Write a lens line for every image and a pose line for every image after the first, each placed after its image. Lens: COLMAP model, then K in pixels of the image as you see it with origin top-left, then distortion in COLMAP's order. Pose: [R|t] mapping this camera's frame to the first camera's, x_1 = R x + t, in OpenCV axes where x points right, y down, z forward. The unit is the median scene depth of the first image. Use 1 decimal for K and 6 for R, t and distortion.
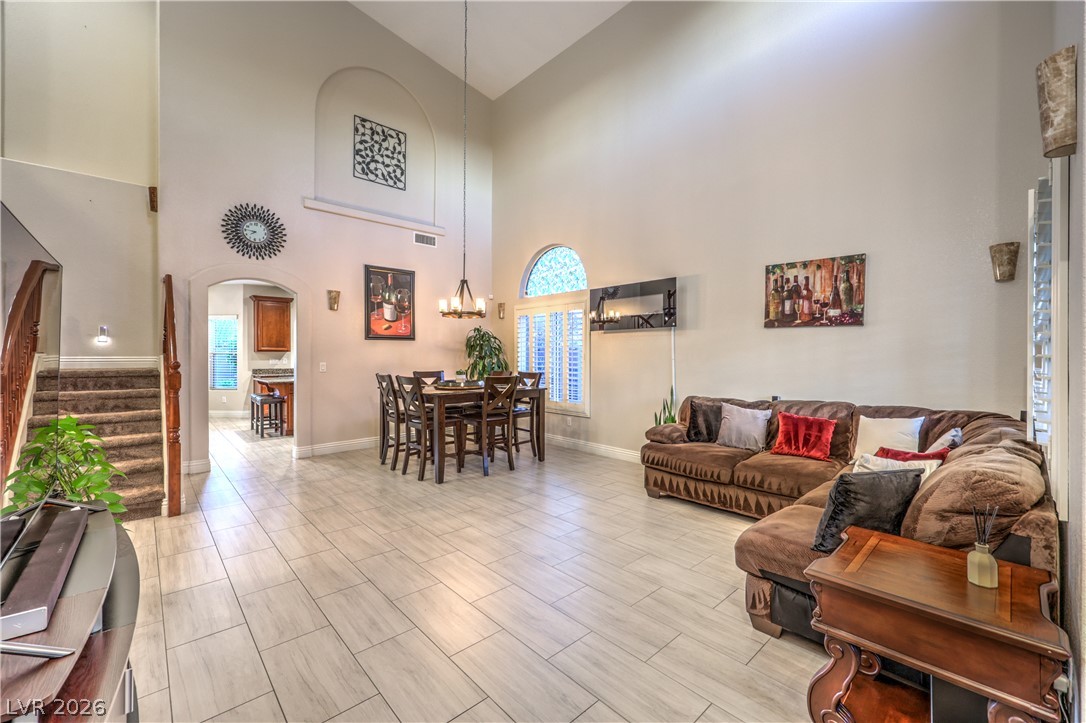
lens RADIAL K [[437.7, 0, 545.2], [0, 437.7, 356.6], [0, 0, 1]] dist [0.000638, 0.000068]
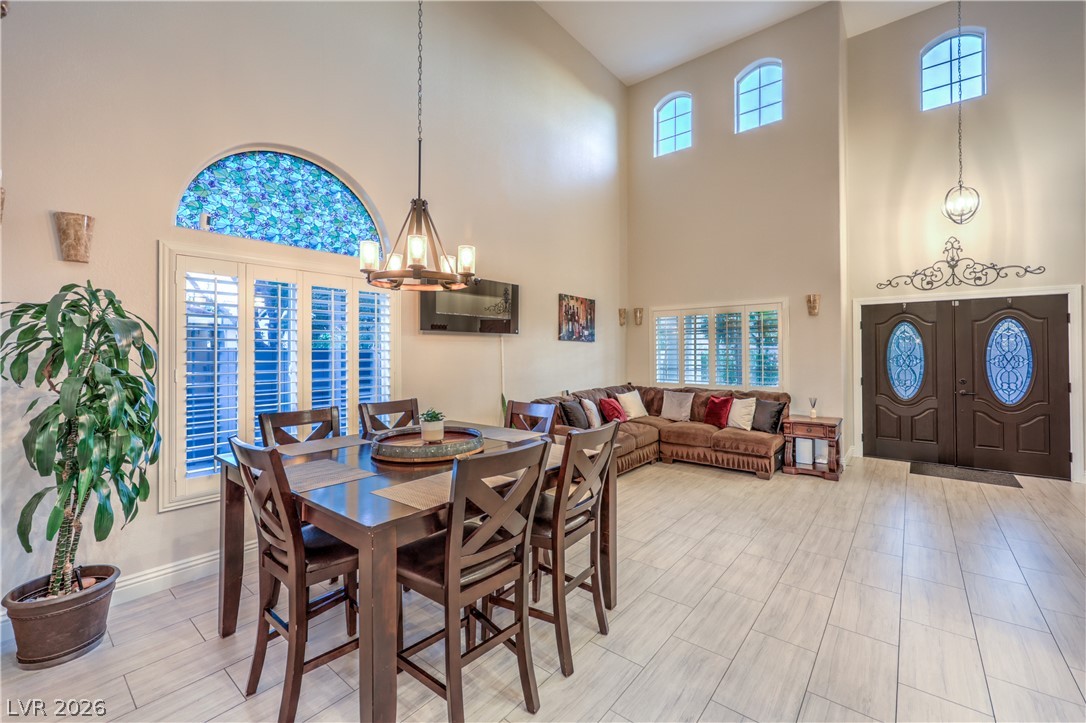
lens RADIAL K [[446.9, 0, 551.5], [0, 446.9, 348.4], [0, 0, 1]] dist [-0.000253, -0.000006]
pose [[-0.145149, 0.004671, 0.989399, -0.649915], [0.006033, 0.999974, -0.003835, -0.027487], [-0.989391, 0.005413, -0.145174, 0.951562]]
